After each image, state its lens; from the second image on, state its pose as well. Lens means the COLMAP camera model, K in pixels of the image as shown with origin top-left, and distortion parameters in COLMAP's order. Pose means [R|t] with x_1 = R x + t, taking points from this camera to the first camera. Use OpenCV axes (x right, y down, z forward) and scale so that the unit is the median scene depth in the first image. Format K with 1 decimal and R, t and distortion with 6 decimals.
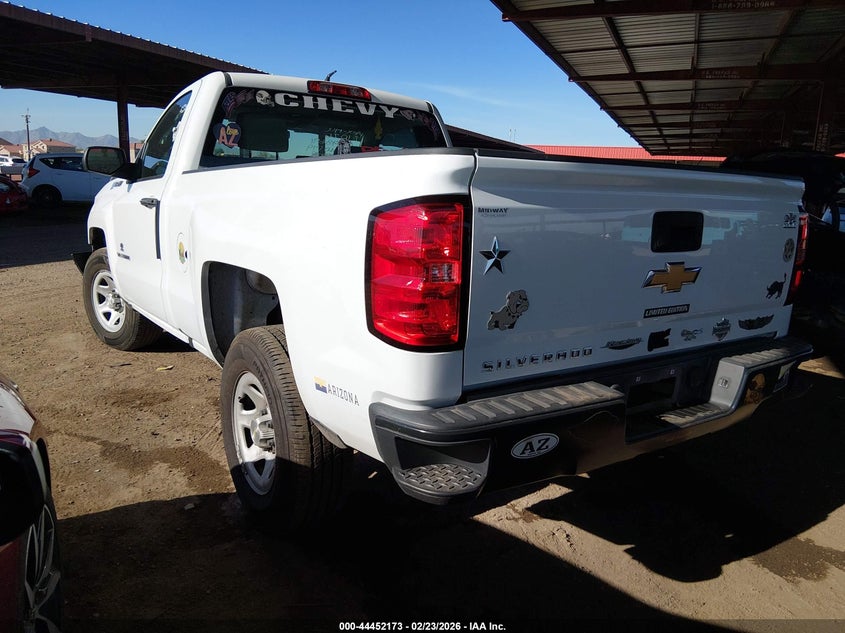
lens RADIAL K [[675.7, 0, 422.5], [0, 675.7, 315.9], [0, 0, 1]] dist [-0.002460, -0.001599]
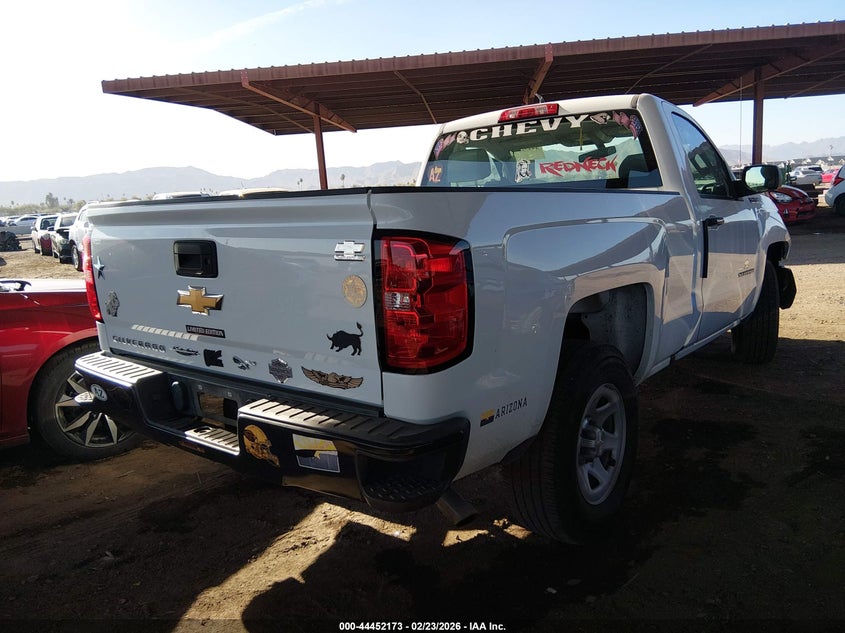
lens RADIAL K [[675.7, 0, 422.5], [0, 675.7, 315.9], [0, 0, 1]] dist [-0.002460, -0.001599]
pose [[0.230685, 0.105822, -0.967257, 0.901555], [-0.114042, 0.990158, 0.081129, -0.096755], [0.966322, 0.091593, 0.240483, 0.651530]]
